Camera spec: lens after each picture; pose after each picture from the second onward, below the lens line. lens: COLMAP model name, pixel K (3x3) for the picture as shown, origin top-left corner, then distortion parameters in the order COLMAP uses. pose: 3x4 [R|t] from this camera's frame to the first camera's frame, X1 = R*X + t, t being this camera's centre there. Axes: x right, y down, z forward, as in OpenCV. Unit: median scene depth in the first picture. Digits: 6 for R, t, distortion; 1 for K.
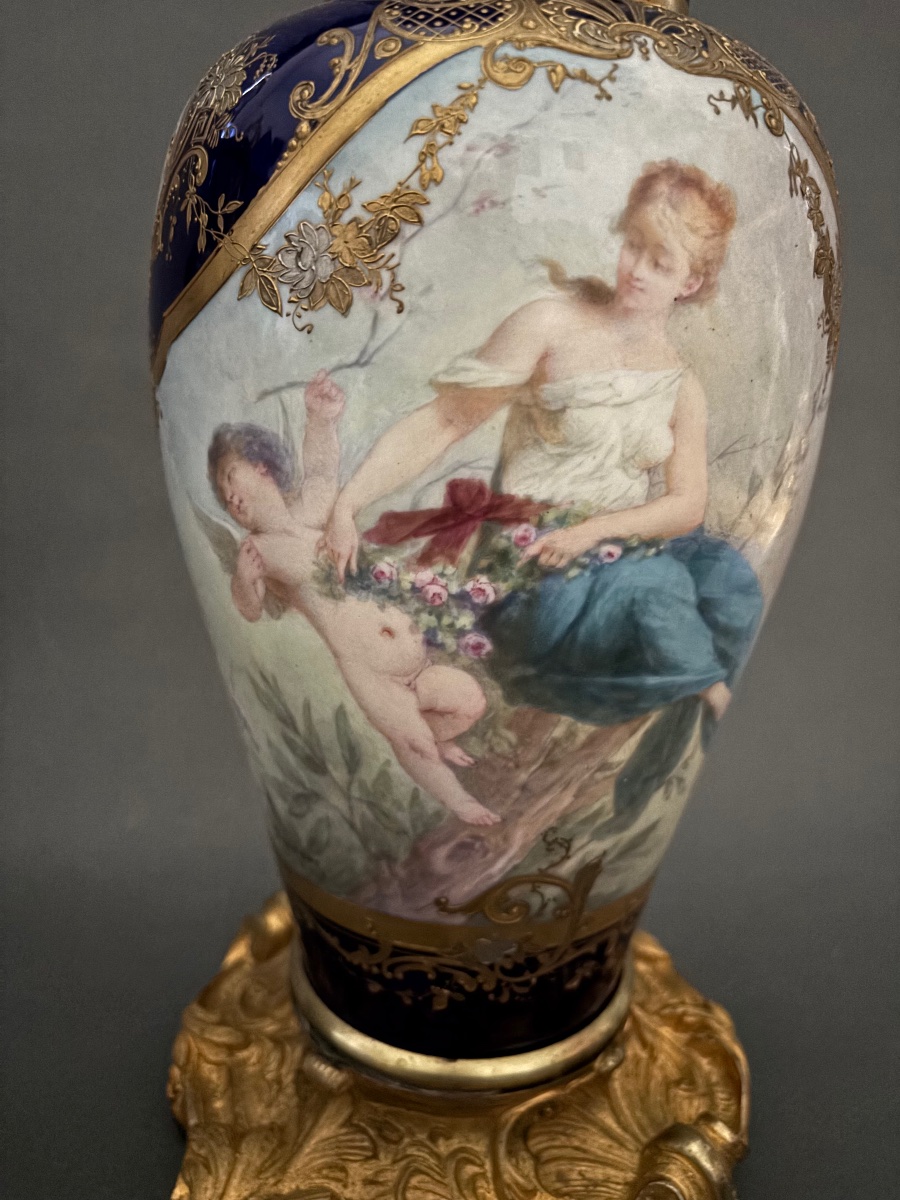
lens RADIAL K [[946.5, 0, 450.0], [0, 946.5, 600.0], [0, 0, 1]] dist [-0.004982, -0.002569]
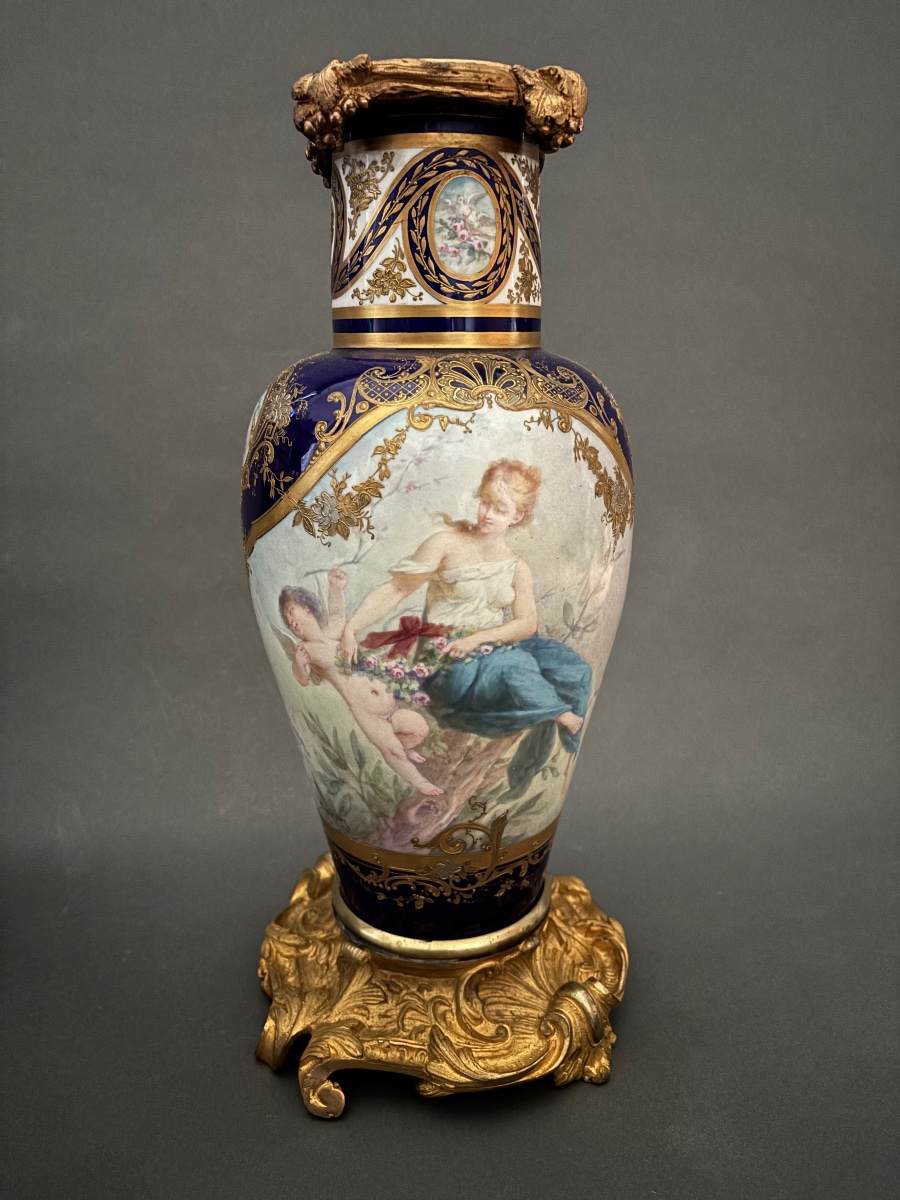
lens RADIAL K [[920.4, 0, 450.0], [0, 920.4, 600.0], [0, 0, 1]] dist [0.092409, -0.208337]
pose [[0.998452, -0.030777, -0.046335, 0.179437], [0.030317, 0.999484, -0.010595, -0.129883], [0.046637, 0.009174, 0.998870, -0.863757]]
